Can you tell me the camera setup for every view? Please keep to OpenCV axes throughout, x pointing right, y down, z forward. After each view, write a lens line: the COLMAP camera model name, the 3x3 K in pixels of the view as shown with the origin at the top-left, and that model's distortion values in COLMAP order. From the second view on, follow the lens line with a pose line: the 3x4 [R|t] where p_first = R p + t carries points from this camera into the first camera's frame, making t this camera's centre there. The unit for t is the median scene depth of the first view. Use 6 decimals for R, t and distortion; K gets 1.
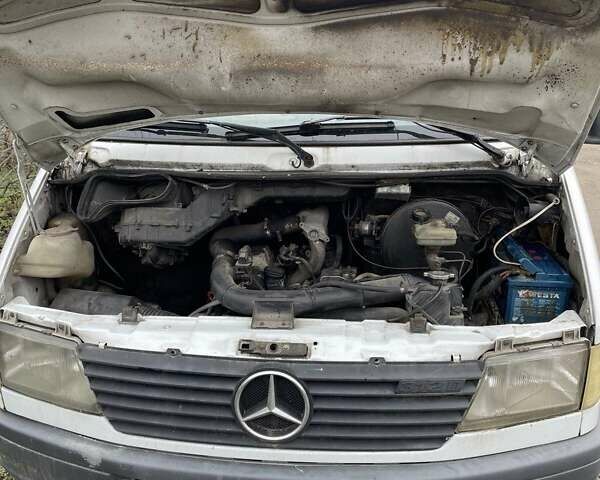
lens RADIAL K [[613.5, 0, 292.4], [0, 613.5, 232.3], [0, 0, 1]] dist [0.112214, -0.138686]
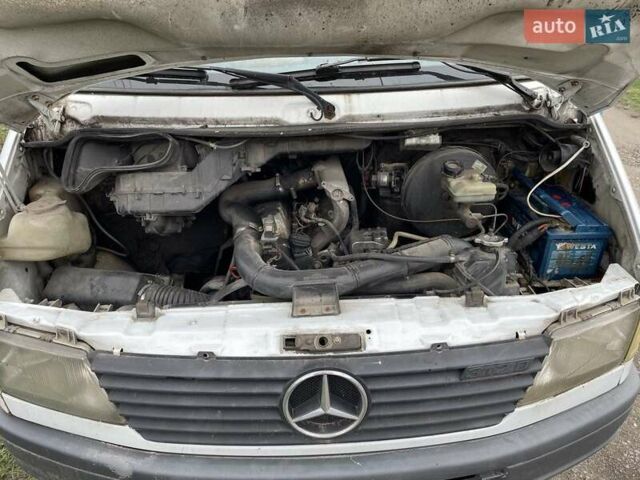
lens RADIAL K [[500.9, 0, 320.0], [0, 500.9, 240.0], [0, 0, 1]] dist [0.099887, -0.118640]
pose [[0.990017, -0.069621, 0.122550, -0.091761], [0.046487, 0.982125, 0.182400, -0.069647], [-0.133058, -0.174882, 0.975557, 0.267968]]
